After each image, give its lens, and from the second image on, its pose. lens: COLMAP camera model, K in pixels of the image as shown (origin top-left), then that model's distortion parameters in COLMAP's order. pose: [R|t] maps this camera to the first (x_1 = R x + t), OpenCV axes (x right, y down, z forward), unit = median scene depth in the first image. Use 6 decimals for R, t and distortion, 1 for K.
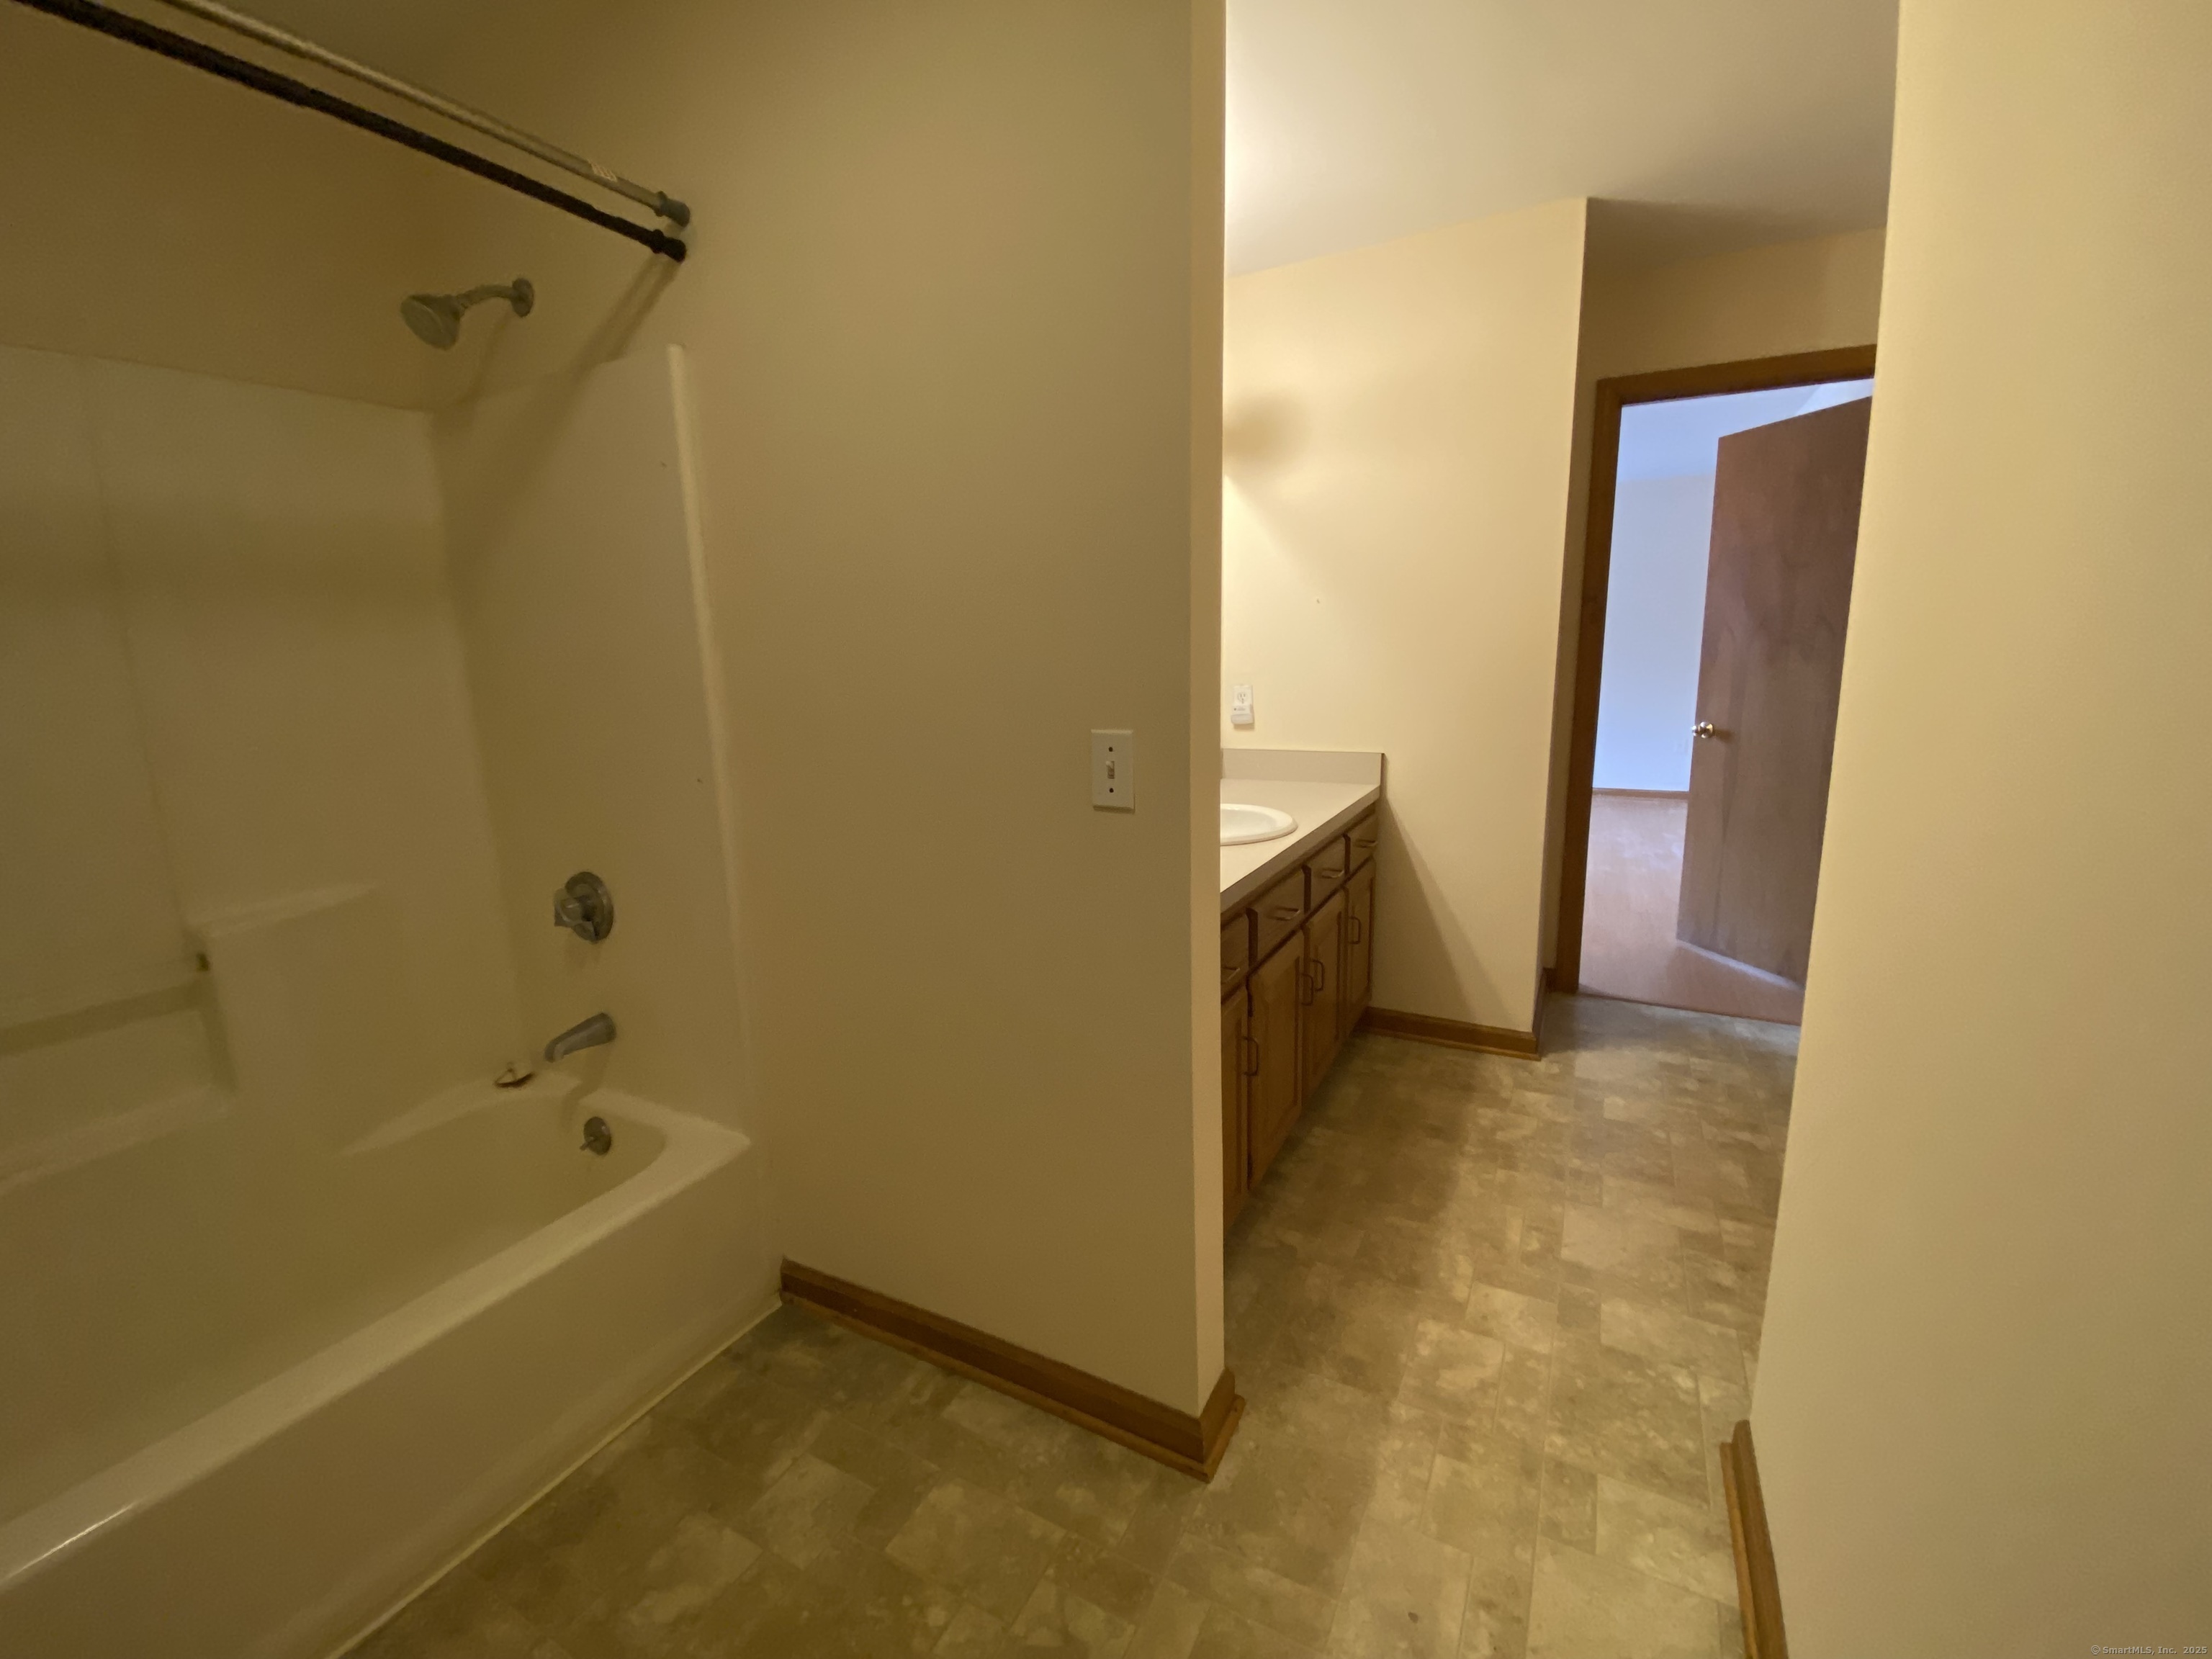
lens RADIAL K [[900.9, 0, 1106.0], [0, 900.9, 829.5], [0, 0, 1]] dist [0.023374, -0.021626]
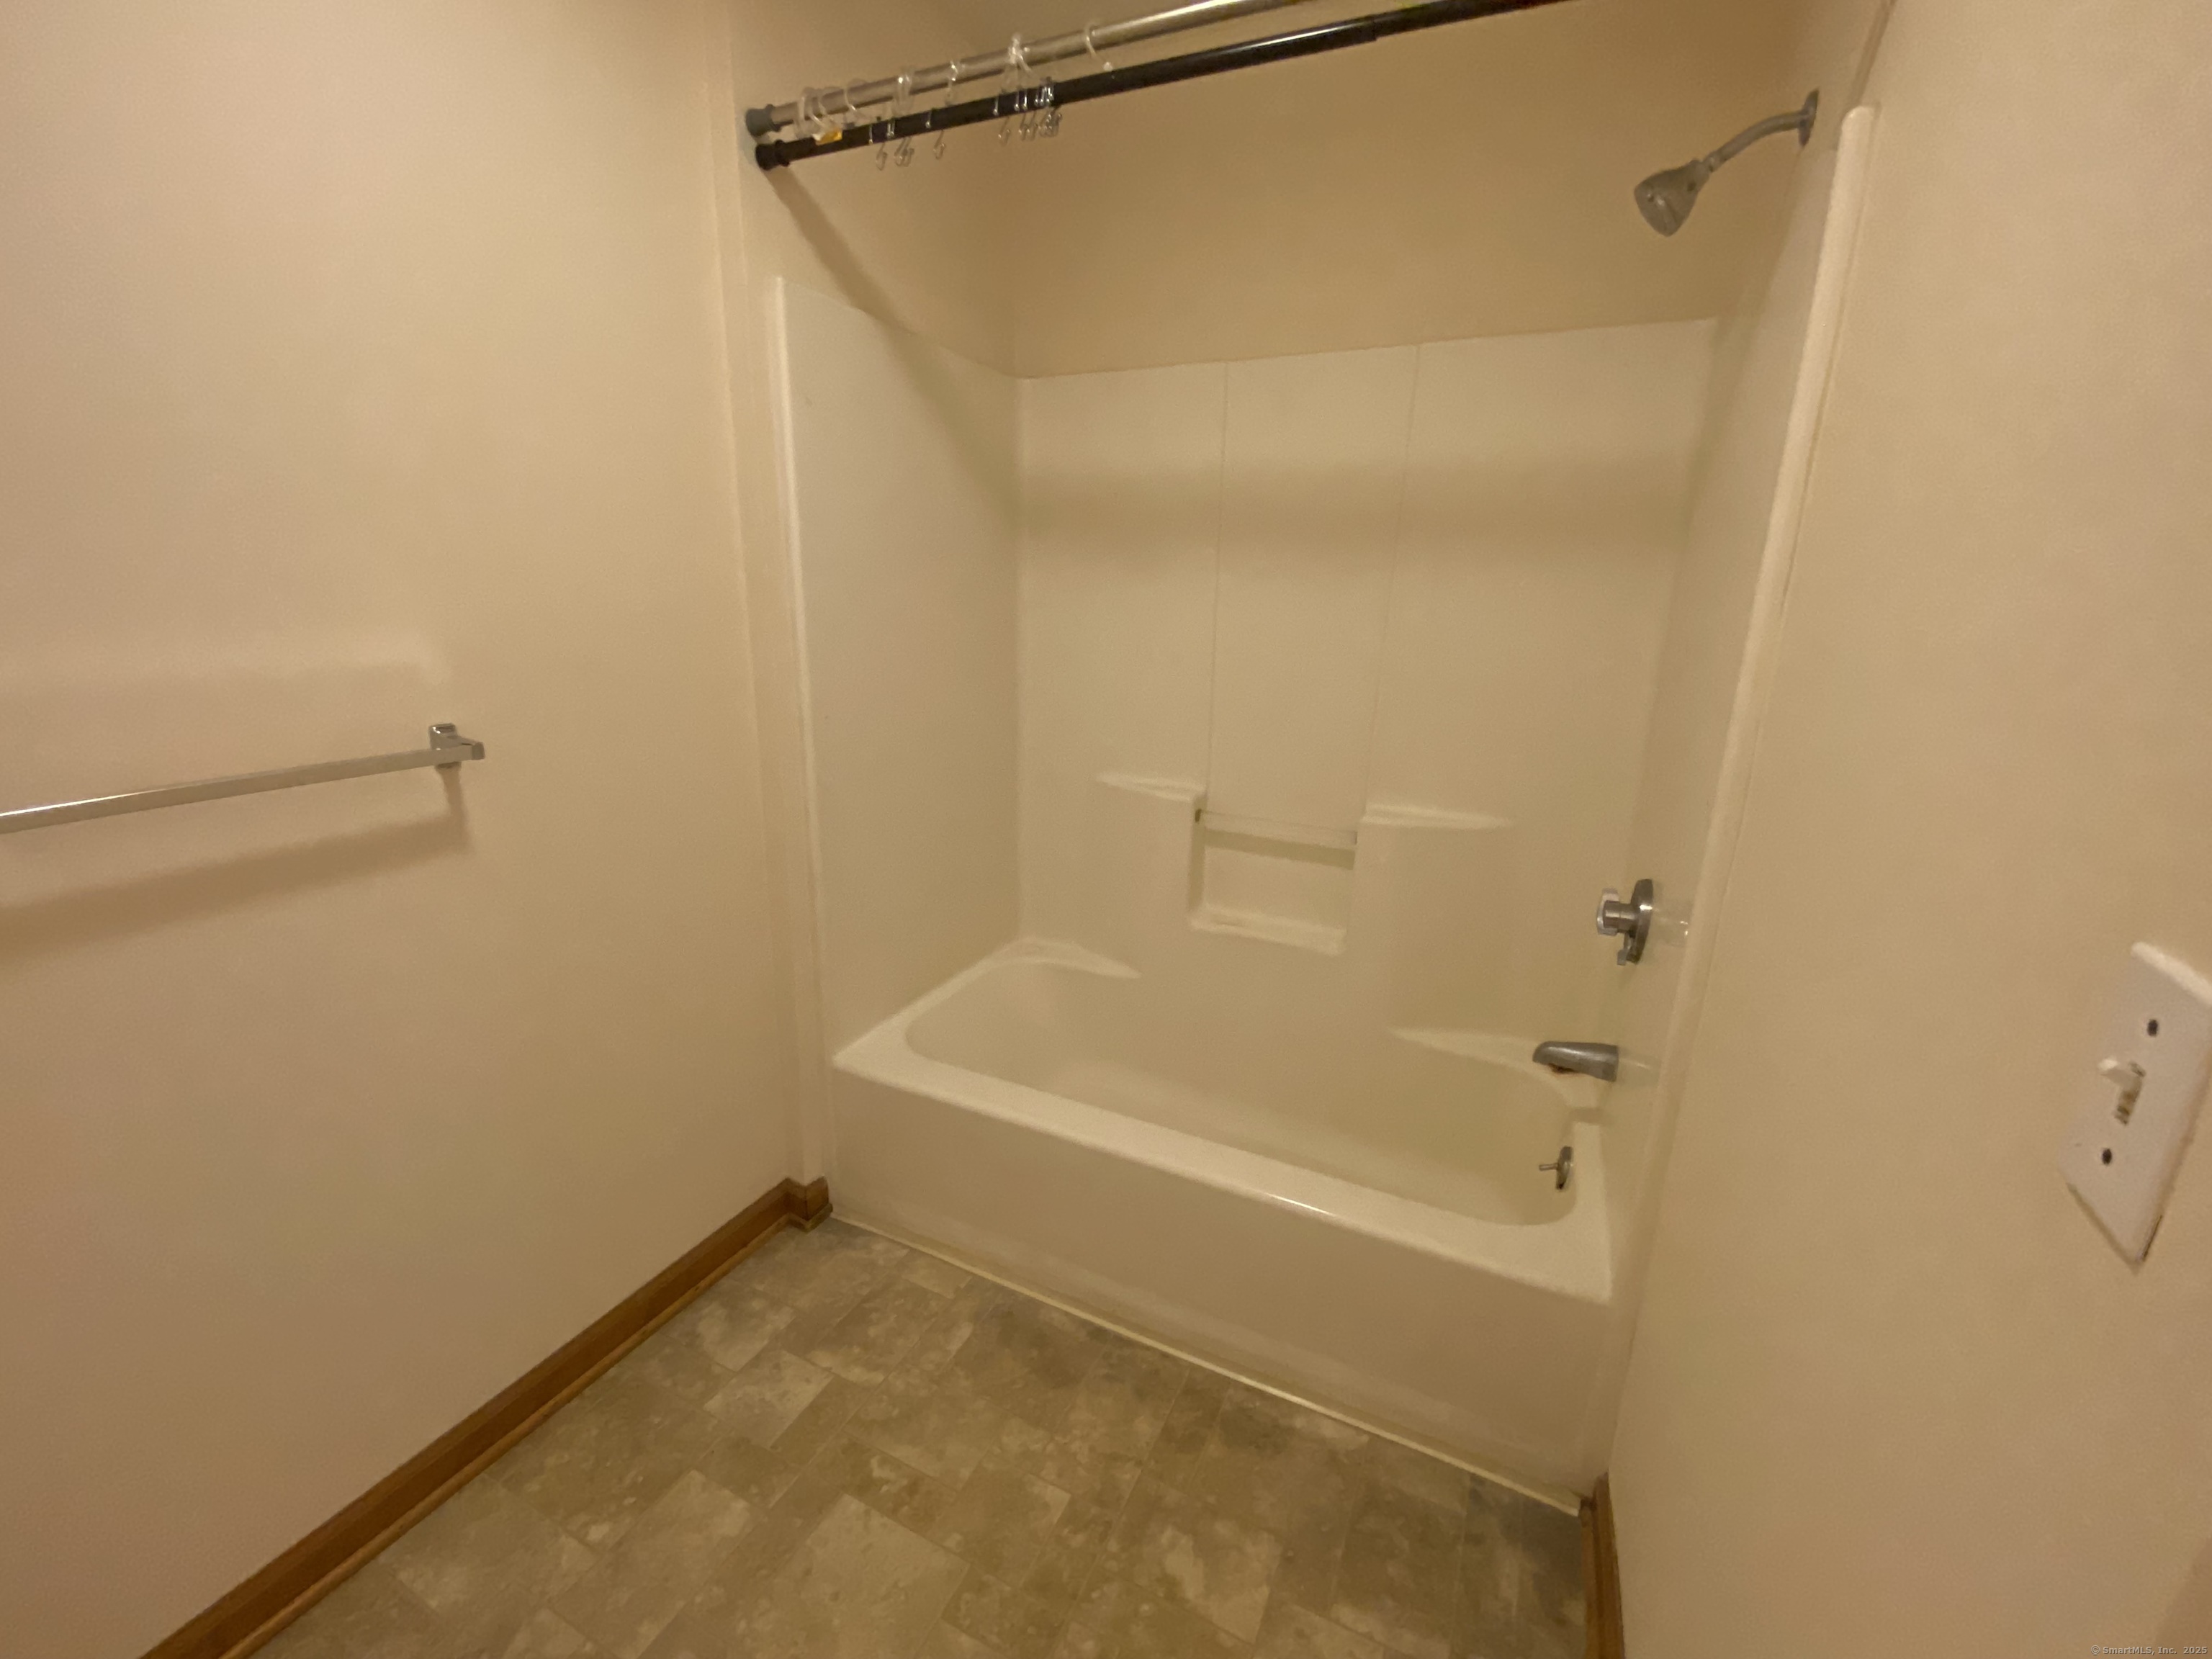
lens RADIAL K [[900.9, 0, 1106.0], [0, 900.9, 829.5], [0, 0, 1]] dist [0.023374, -0.021626]
pose [[0.032809, 0.270675, -0.962111, 0.205047], [-0.205157, 0.943955, 0.258571, -0.121400], [0.978179, 0.188901, 0.086501, 0.528475]]
